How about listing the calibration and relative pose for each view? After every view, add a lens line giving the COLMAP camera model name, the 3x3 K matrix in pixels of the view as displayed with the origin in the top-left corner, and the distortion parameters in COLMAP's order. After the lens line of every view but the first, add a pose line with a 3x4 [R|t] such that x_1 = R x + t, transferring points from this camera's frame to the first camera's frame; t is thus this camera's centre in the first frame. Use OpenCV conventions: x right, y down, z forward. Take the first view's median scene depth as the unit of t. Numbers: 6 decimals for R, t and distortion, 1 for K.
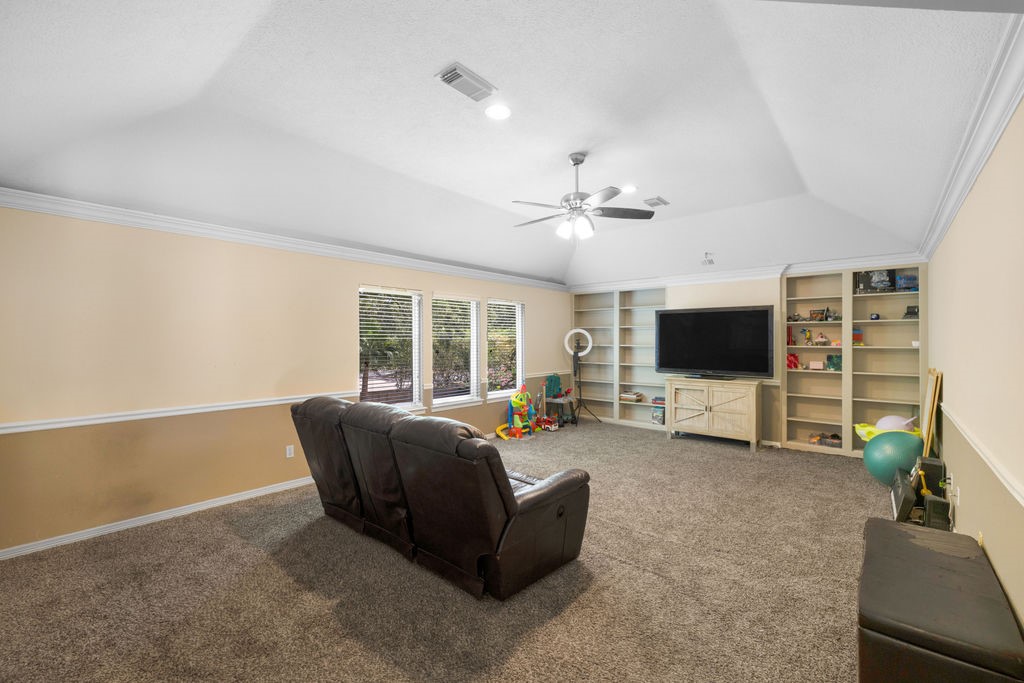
lens RADIAL K [[433.5, 0, 508.8], [0, 433.5, 339.3], [0, 0, 1]] dist [0.000688, 0.000002]
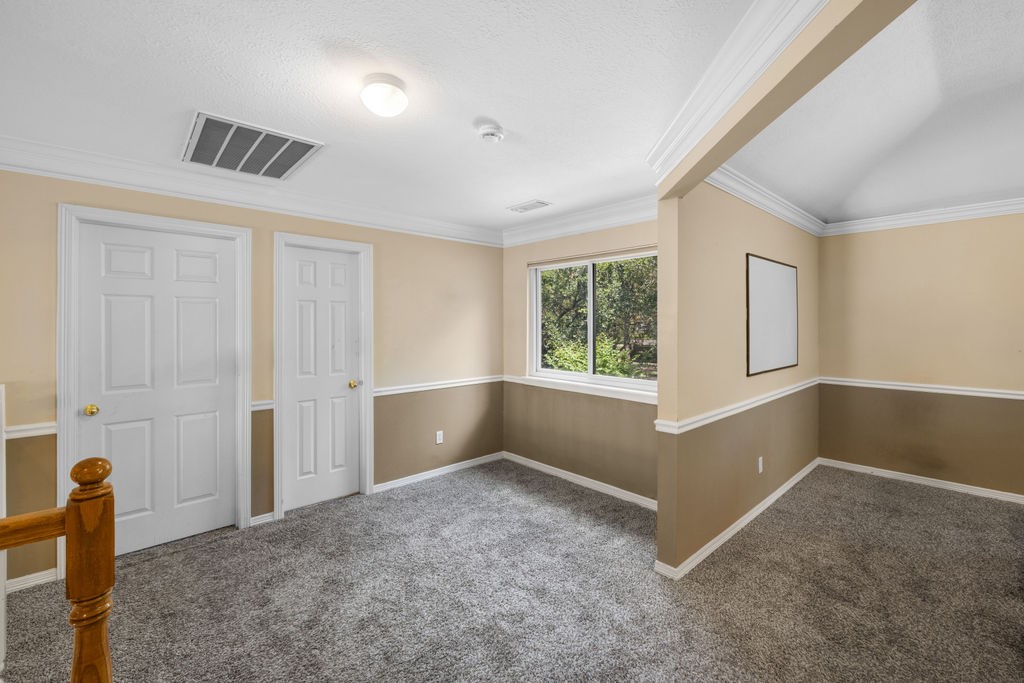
lens RADIAL K [[433.5, 0, 510.3], [0, 433.5, 331.7], [0, 0, 1]] dist [0.000688, 0.000002]
pose [[-0.114898, 0.016624, -0.993238, 0.488231], [0.001931, 0.999862, 0.016511, 0.005347], [0.993375, -0.000021, -0.114914, 0.043090]]
